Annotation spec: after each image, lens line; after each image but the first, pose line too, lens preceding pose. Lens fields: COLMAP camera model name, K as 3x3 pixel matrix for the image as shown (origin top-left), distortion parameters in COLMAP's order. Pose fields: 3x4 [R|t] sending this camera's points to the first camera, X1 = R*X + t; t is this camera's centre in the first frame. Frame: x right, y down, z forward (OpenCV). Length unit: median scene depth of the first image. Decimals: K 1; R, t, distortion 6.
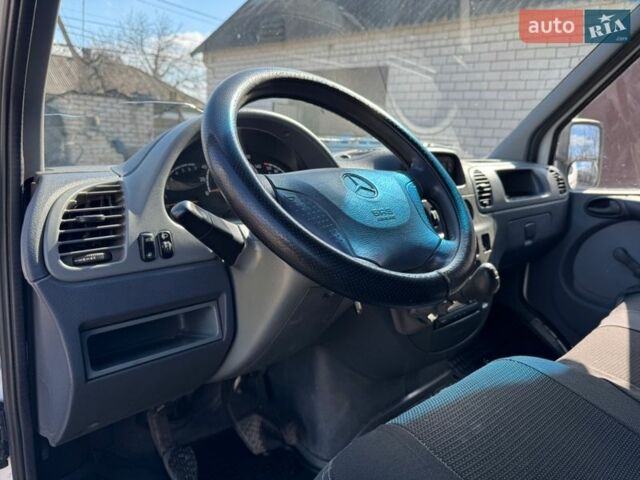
lens RADIAL K [[450.2, 0, 318.4], [0, 450.2, 200.1], [0, 0, 1]] dist [0.098957, -0.108872]
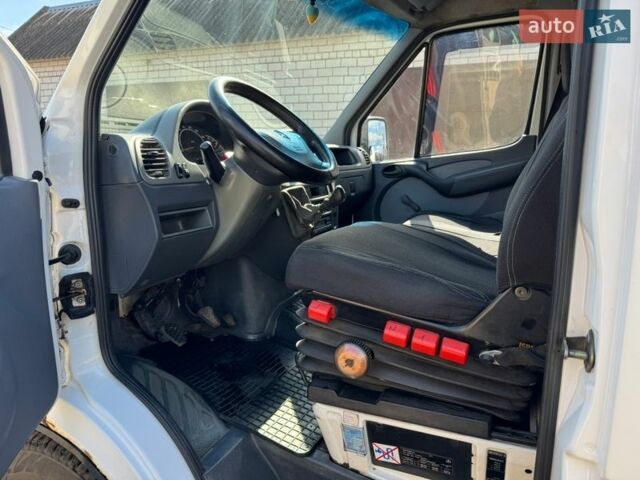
lens RADIAL K [[450.2, 0, 318.4], [0, 450.2, 200.1], [0, 0, 1]] dist [0.098957, -0.108872]
pose [[0.920979, -0.101017, 0.376288, -0.191441], [0.113485, 0.993478, -0.011051, 0.104972], [-0.372717, 0.052881, 0.926437, -0.309411]]
